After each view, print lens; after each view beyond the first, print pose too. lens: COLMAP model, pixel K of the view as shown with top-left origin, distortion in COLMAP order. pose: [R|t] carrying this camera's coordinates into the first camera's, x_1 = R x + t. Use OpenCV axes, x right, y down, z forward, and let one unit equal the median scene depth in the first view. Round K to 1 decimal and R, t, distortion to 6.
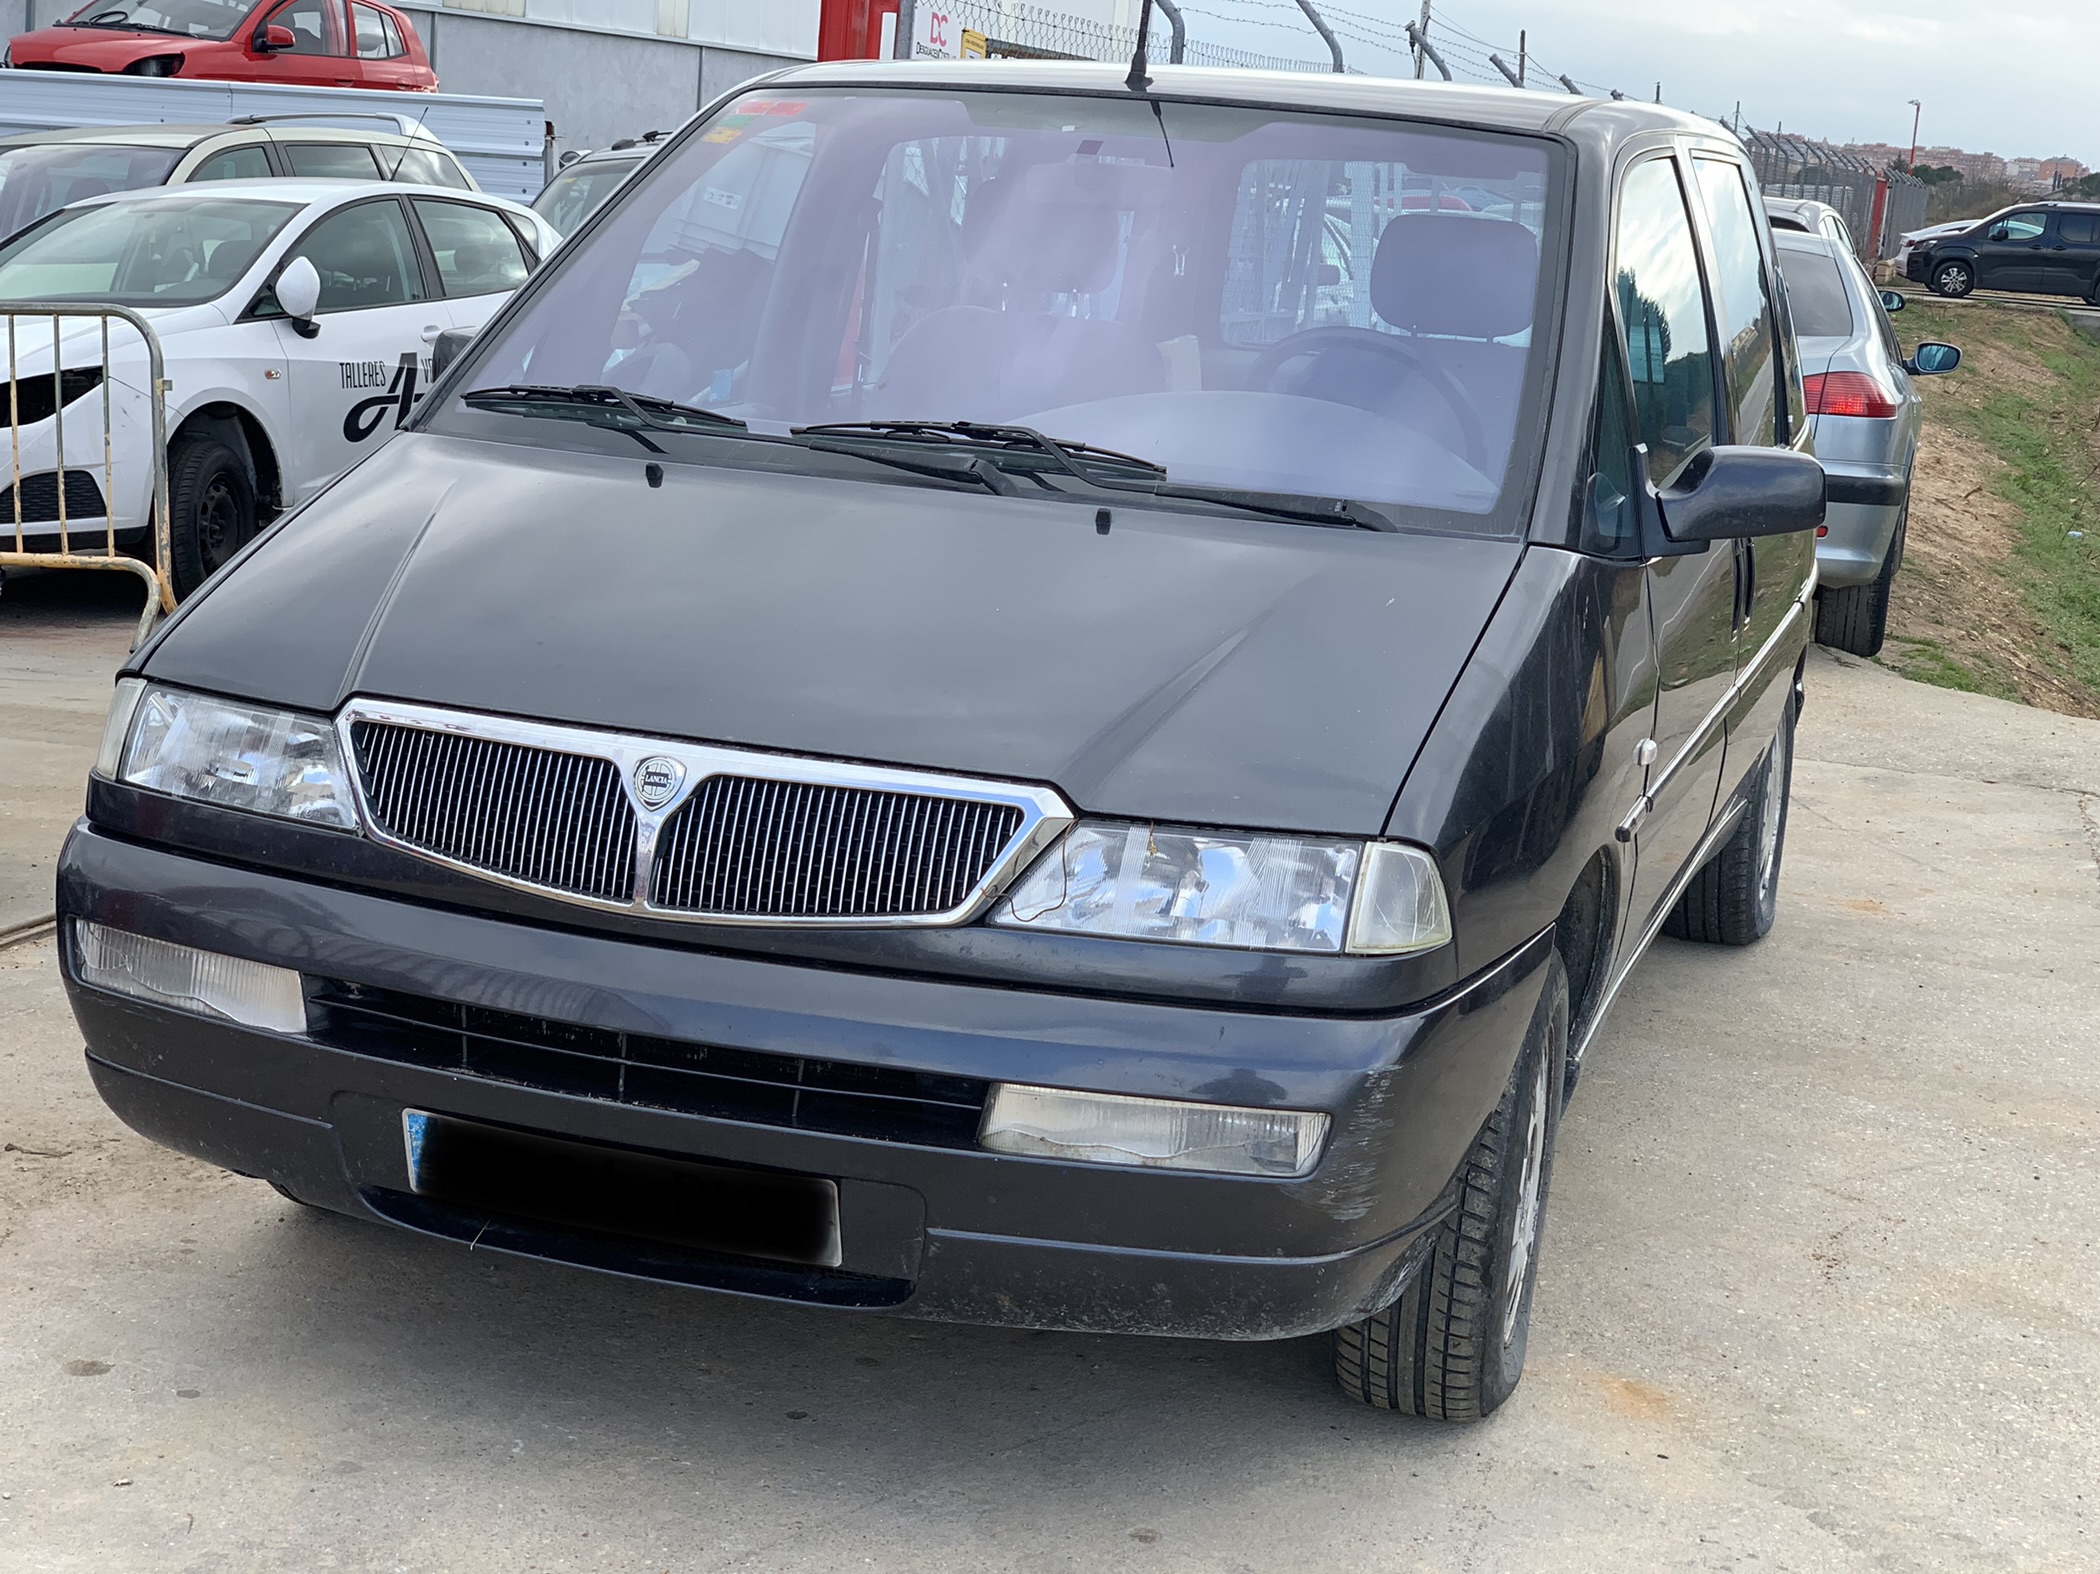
lens RADIAL K [[3185.5, 0, 1052.0], [0, 3185.5, 776.2], [0, 0, 1]] dist [0.058055, 0.000000]
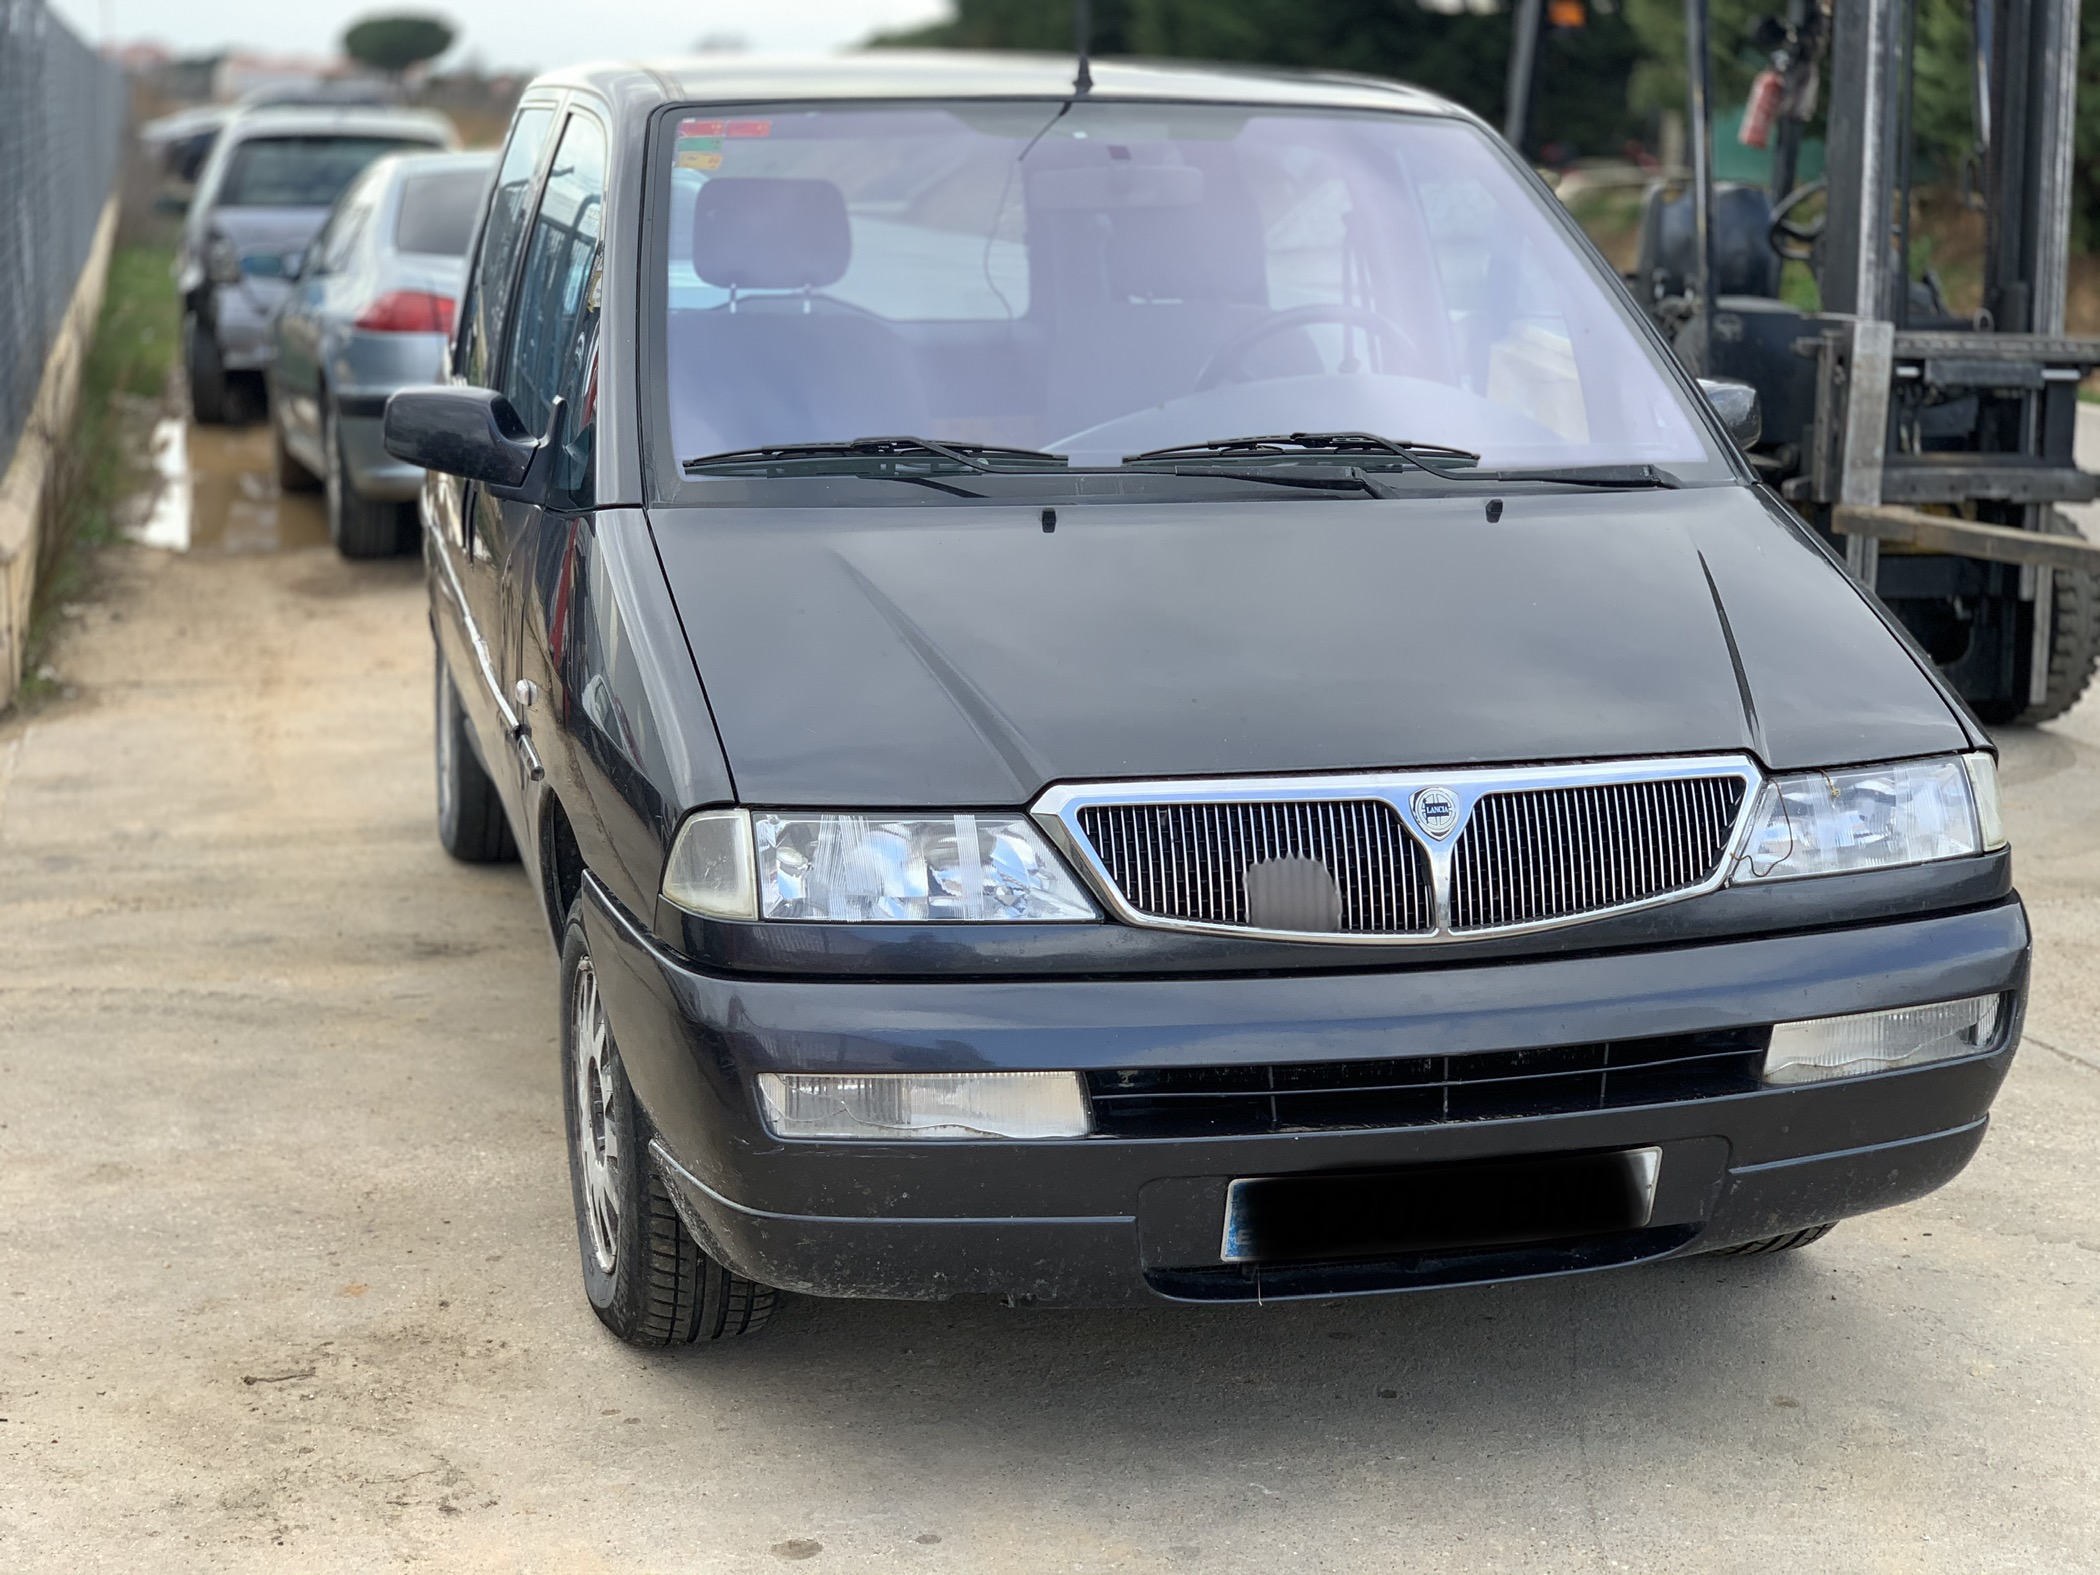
lens RADIAL K [[3185.5, 0, 1051.6], [0, 3185.5, 797.5], [0, 0, 1]] dist [0.058055, 0.000000]
pose [[0.827213, -0.169649, 0.535667, -0.775170], [0.147856, 0.985455, 0.083770, -0.107191], [-0.542087, 0.009906, 0.840264, 0.197253]]
